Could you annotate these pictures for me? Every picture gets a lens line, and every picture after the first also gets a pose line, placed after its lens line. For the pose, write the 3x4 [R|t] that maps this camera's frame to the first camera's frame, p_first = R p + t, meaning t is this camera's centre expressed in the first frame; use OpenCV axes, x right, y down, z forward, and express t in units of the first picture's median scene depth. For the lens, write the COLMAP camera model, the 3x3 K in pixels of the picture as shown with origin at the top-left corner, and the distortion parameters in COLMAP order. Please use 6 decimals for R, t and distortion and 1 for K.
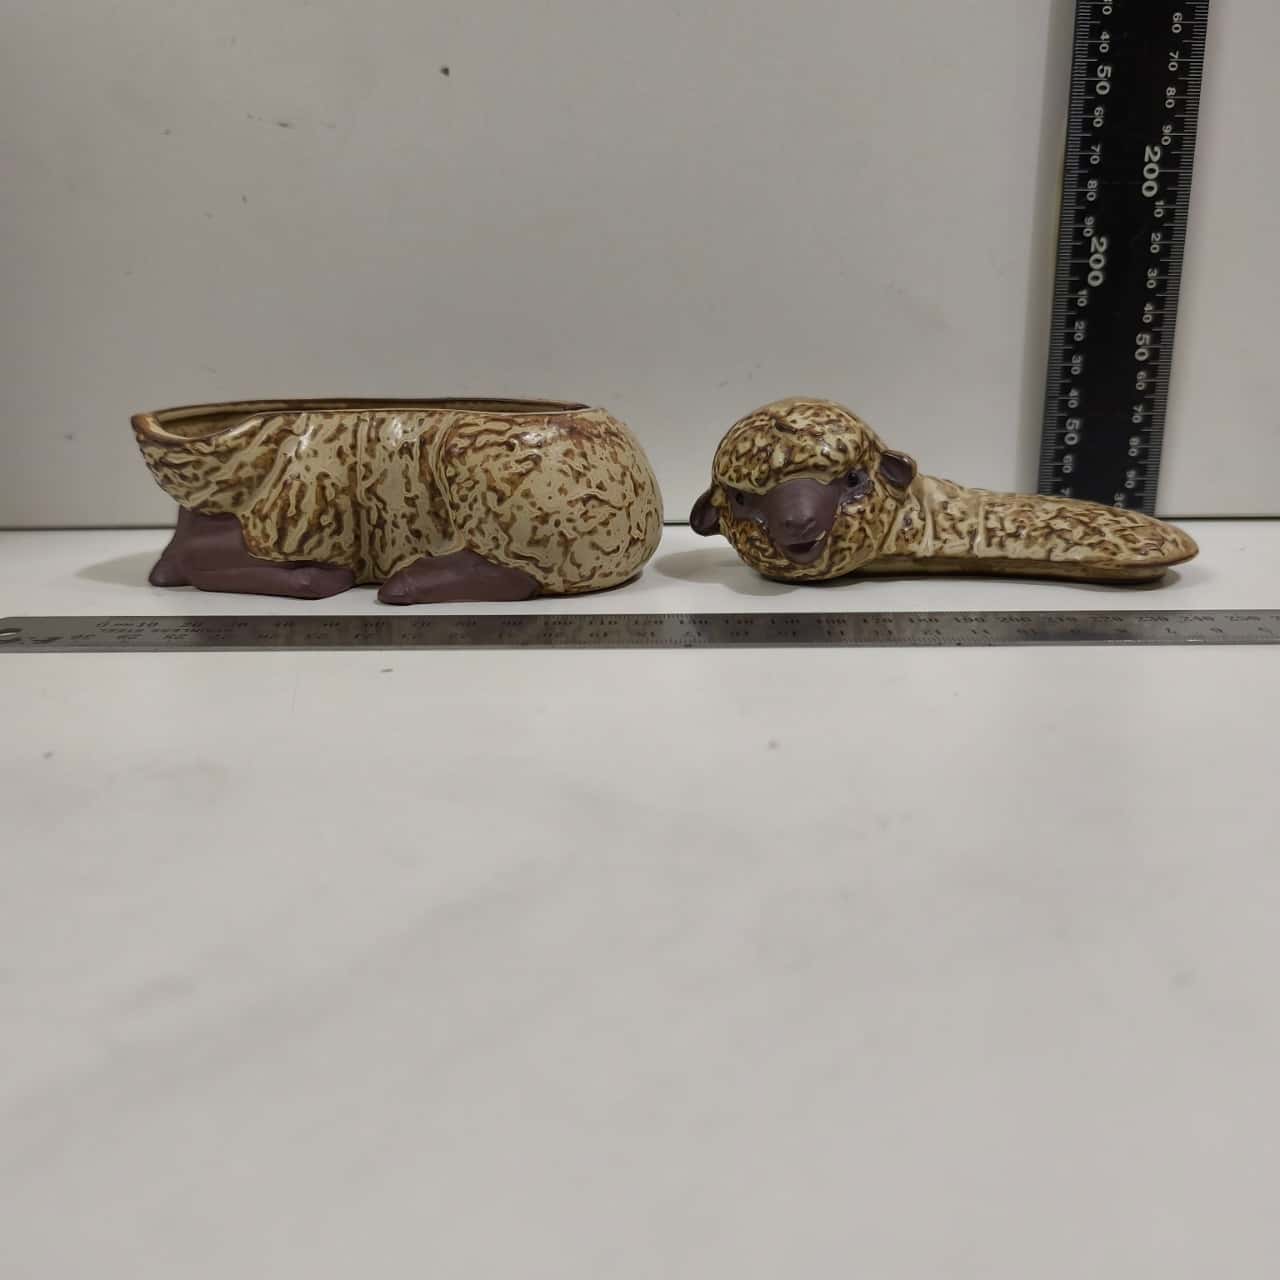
lens RADIAL K [[1160.6, 0, 640.0], [0, 1160.6, 640.0], [0, 0, 1]] dist [-0.000240, 0.016980]
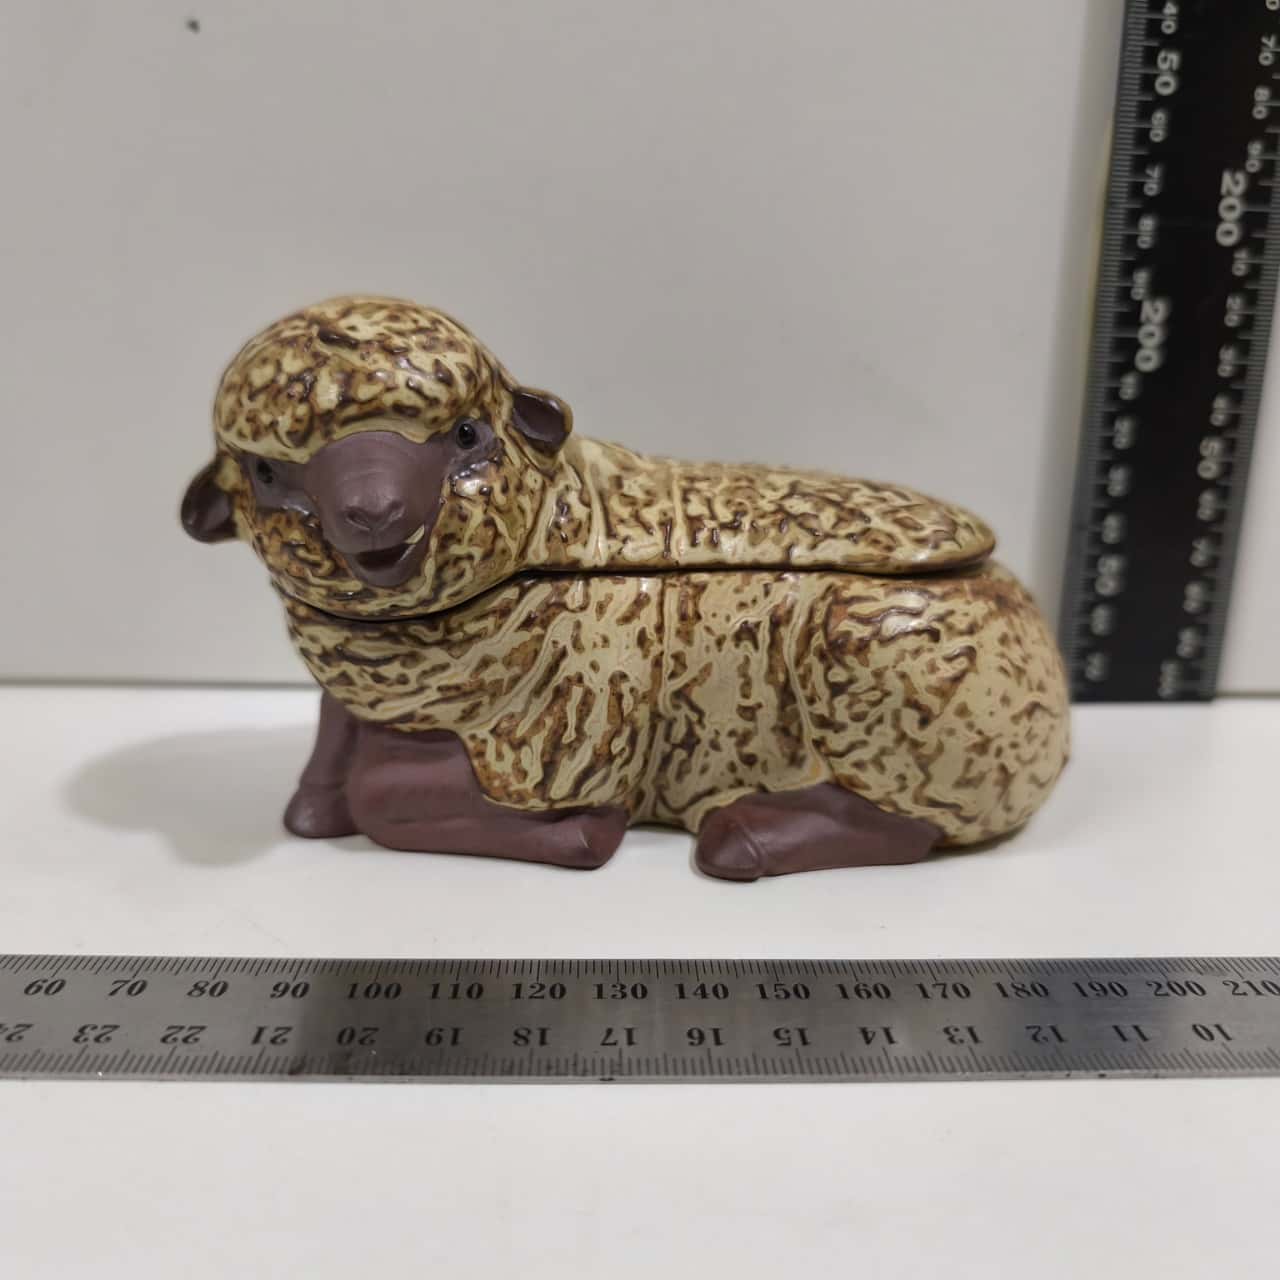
lens RADIAL K [[1152.2, 0, 640.0], [0, 1152.2, 640.0], [0, 0, 1]] dist [0.053288, -0.008101]
pose [[0.991037, -0.010878, 0.133145, -0.340795], [0.014019, 0.999644, -0.022680, -0.145872], [-0.132851, 0.024343, 0.990837, 0.379542]]
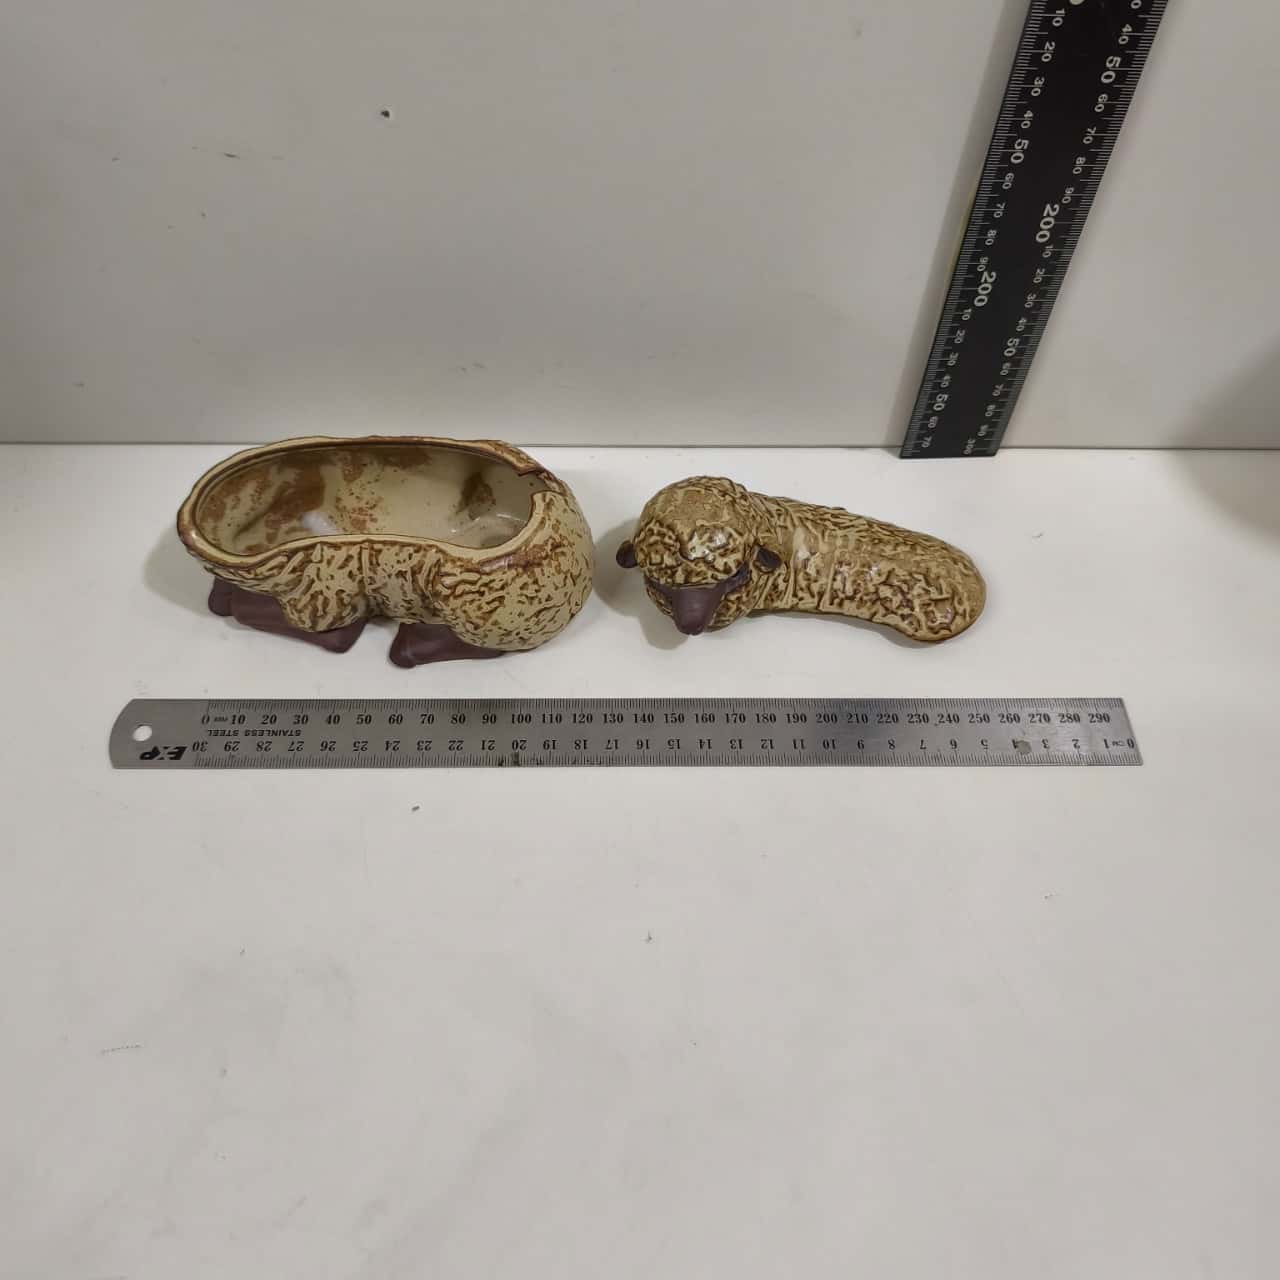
lens RADIAL K [[1152.2, 0, 640.0], [0, 1152.2, 640.0], [0, 0, 1]] dist [0.053288, -0.008101]
pose [[0.998735, 0.001809, 0.050255, 0.005766], [-0.031798, 0.796921, 0.603246, -0.905454], [-0.038959, -0.604081, 0.795970, -0.109771]]
